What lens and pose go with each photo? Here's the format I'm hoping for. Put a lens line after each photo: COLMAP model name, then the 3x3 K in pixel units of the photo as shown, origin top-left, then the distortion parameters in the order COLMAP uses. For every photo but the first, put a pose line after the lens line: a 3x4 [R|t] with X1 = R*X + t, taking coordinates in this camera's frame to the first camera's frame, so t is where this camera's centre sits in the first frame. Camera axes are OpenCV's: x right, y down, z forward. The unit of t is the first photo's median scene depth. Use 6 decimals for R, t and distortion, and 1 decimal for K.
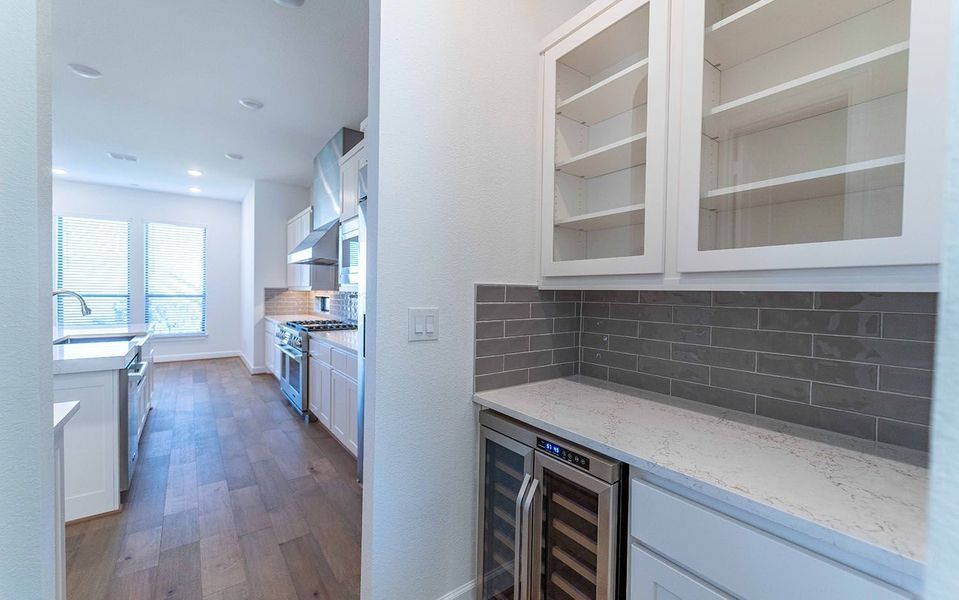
lens RADIAL K [[389.7, 0, 484.1], [0, 389.7, 301.0], [0, 0, 1]] dist [0.001250, -0.000082]
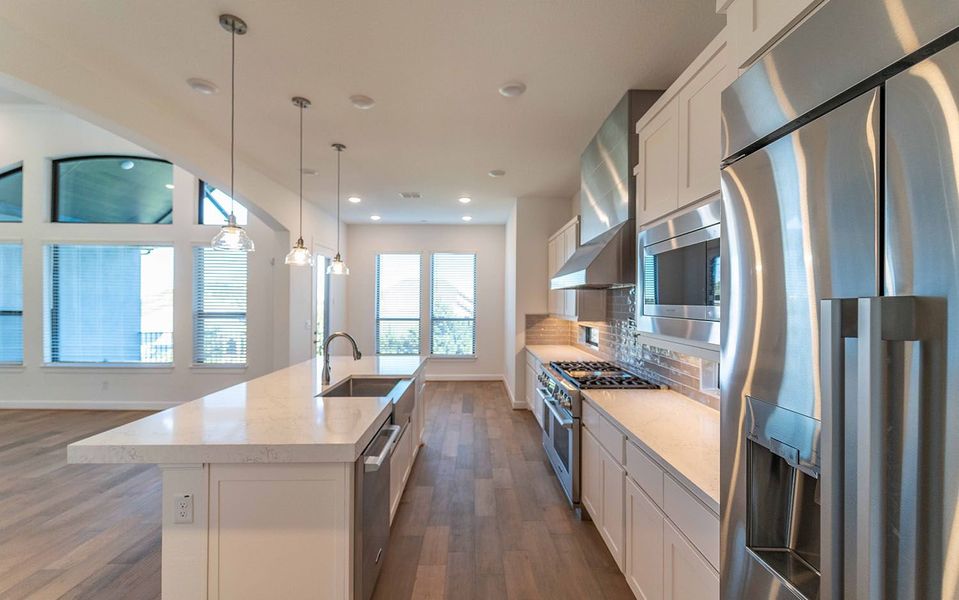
lens RADIAL K [[388.8, 0, 479.3], [0, 388.8, 302.0], [0, 0, 1]] dist [0.000341, -0.000335]
pose [[0.808457, -0.011335, -0.588446, -0.140753], [-0.006091, 0.999600, -0.027624, -0.044458], [0.588524, 0.025917, 0.808064, 0.245960]]
